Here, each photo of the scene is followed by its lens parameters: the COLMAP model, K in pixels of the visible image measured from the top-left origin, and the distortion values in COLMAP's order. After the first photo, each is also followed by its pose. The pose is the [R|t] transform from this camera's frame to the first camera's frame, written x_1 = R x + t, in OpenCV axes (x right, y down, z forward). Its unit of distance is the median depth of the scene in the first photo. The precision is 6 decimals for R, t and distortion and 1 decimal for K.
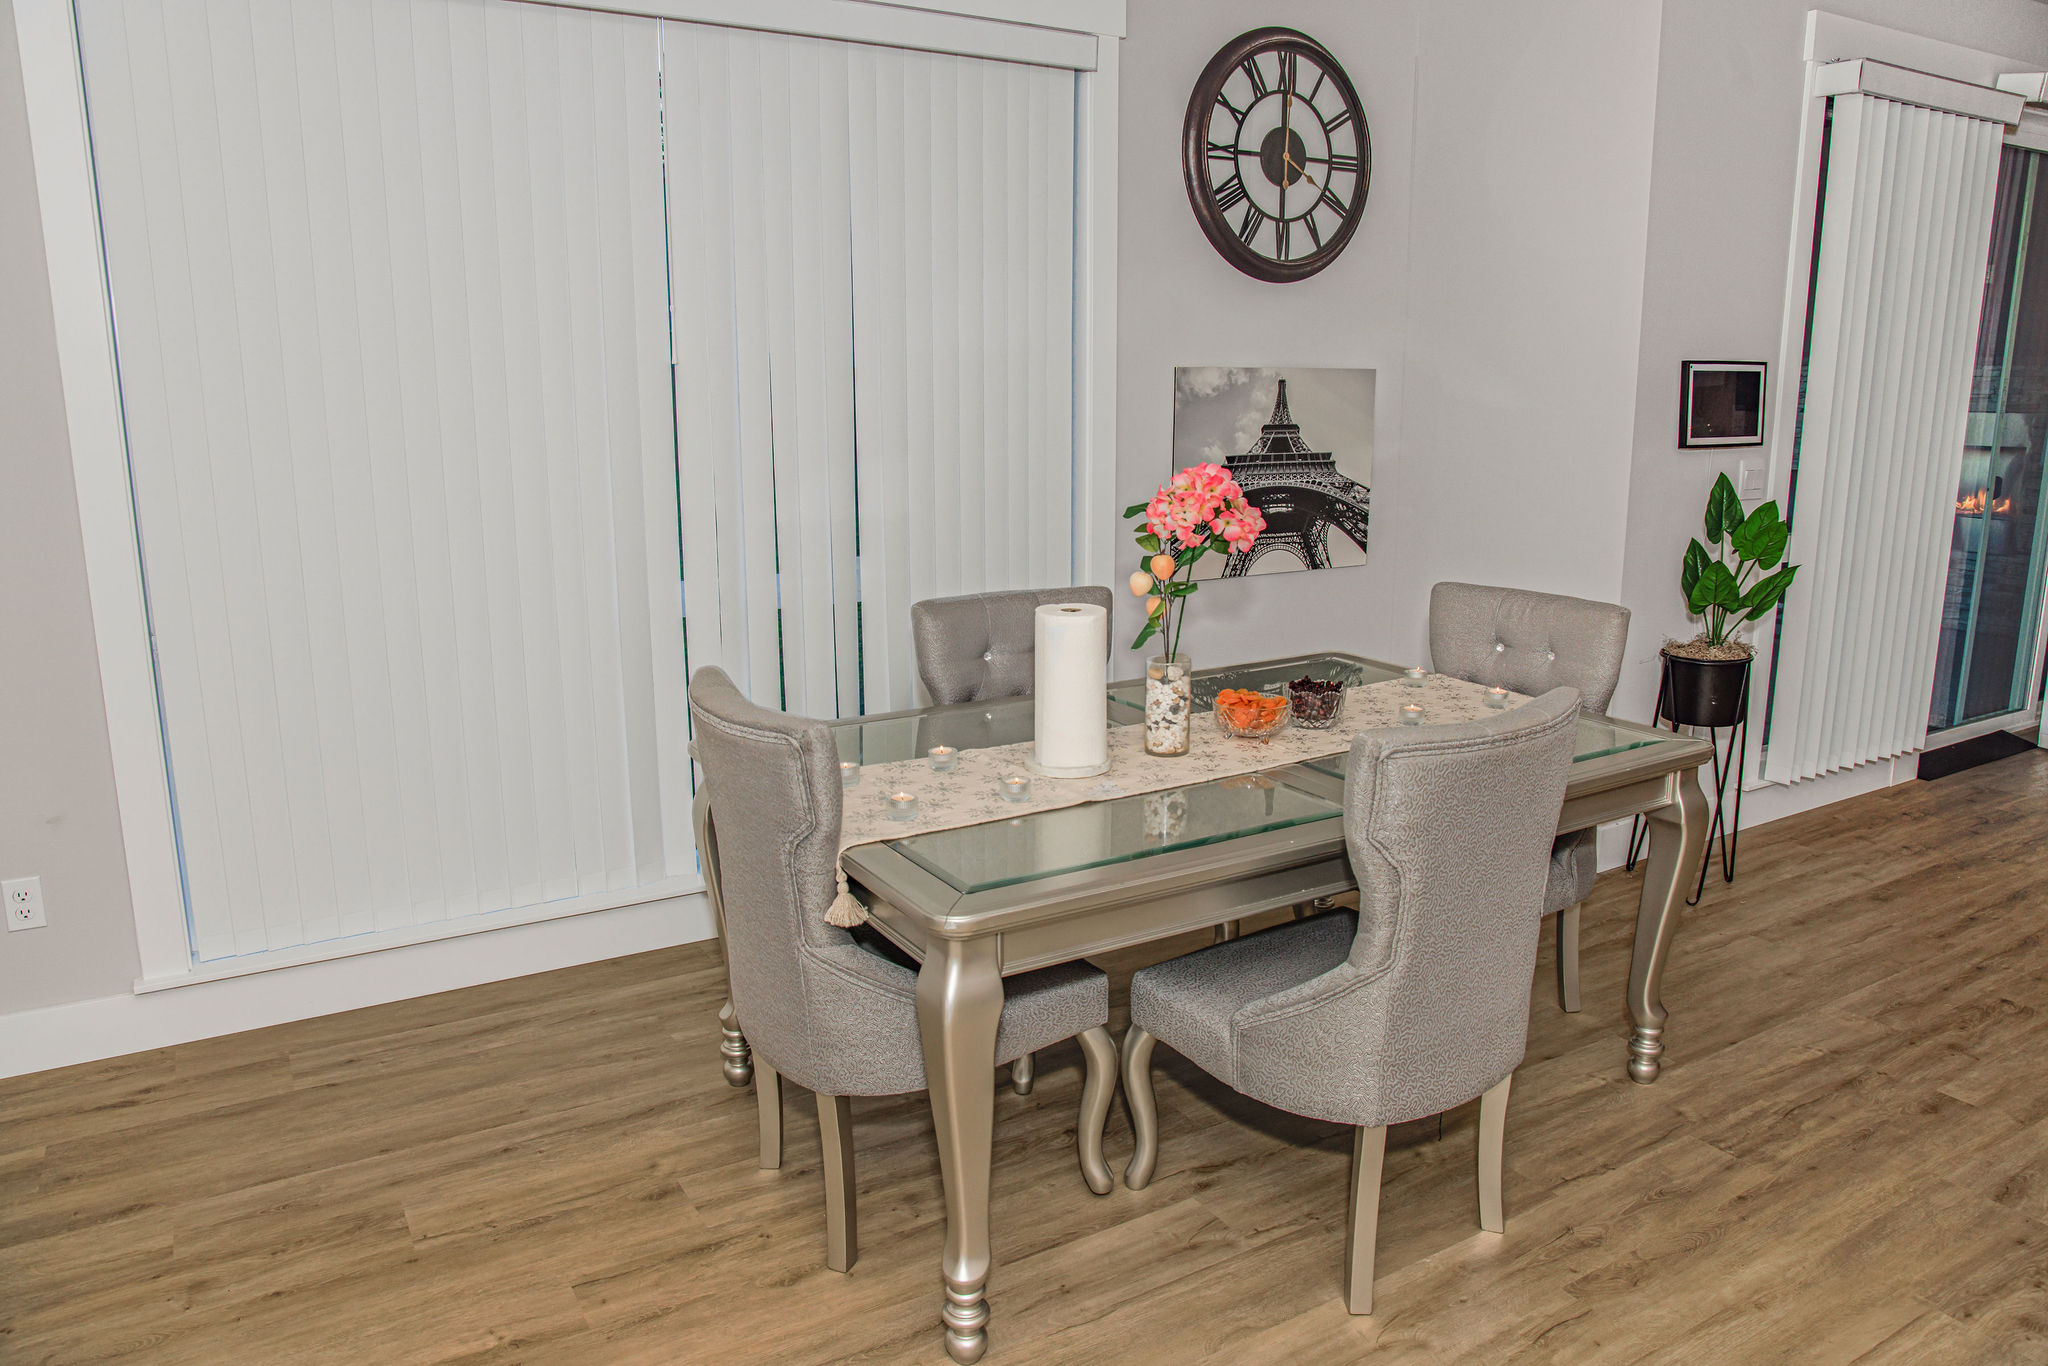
lens RADIAL K [[1455.9, 0, 1024.0], [0, 1455.9, 683.0], [0, 0, 1]] dist [-0.071293, 0.092663]
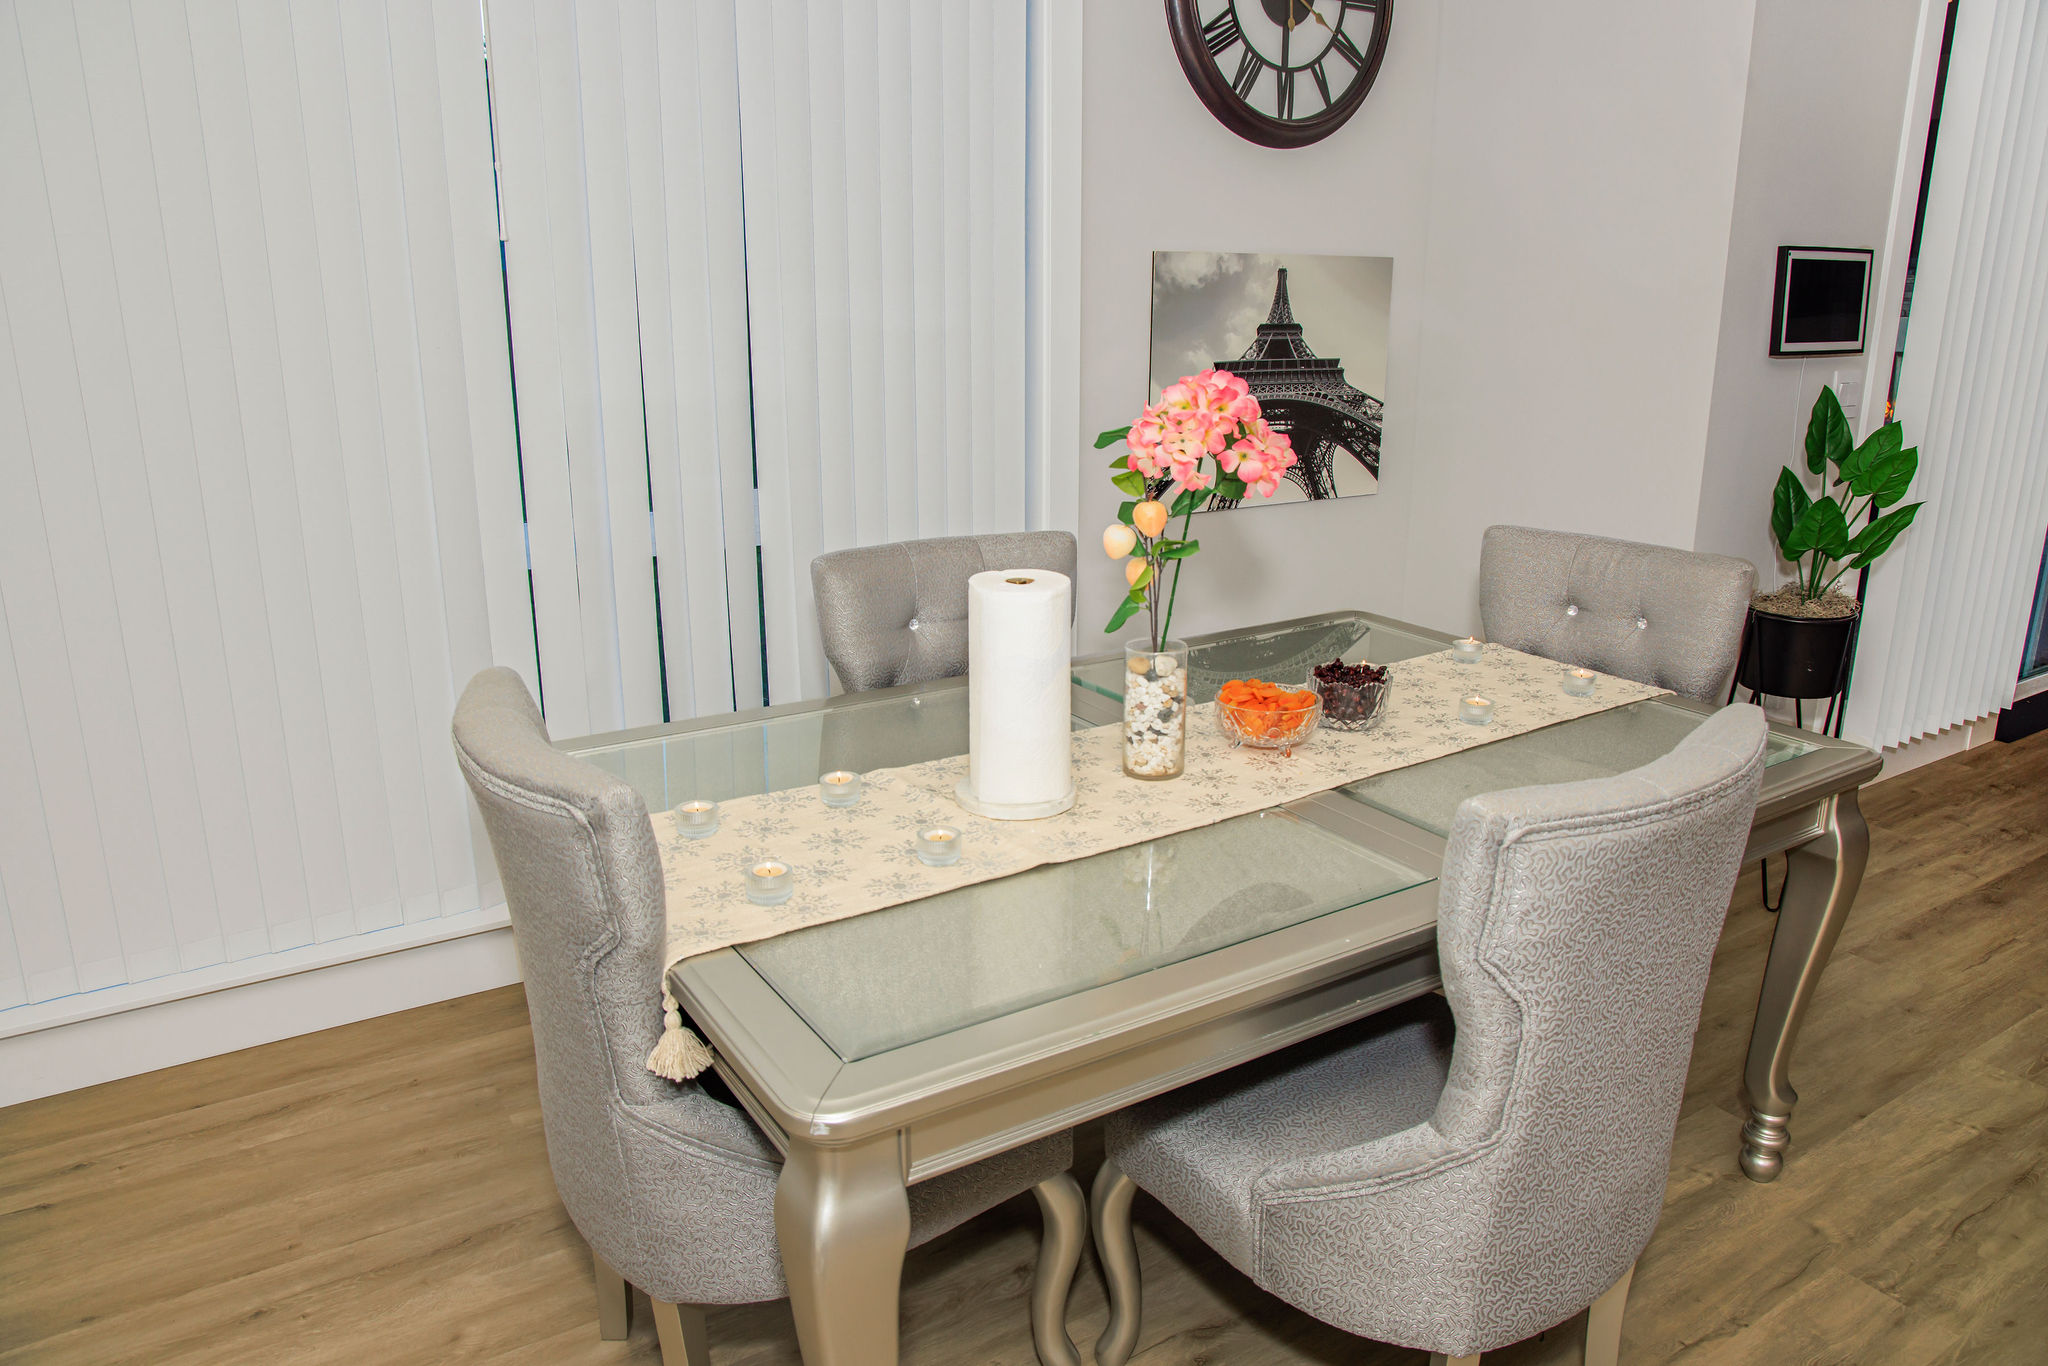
lens RADIAL K [[1430.8, 0, 1024.0], [0, 1430.8, 683.0], [0, 0, 1]] dist [-0.085351, 0.079293]
pose [[0.999637, -0.004278, 0.026604, 0.010618], [0.002548, 0.997901, 0.064705, -0.030579], [-0.026825, -0.064614, 0.997550, 0.207916]]
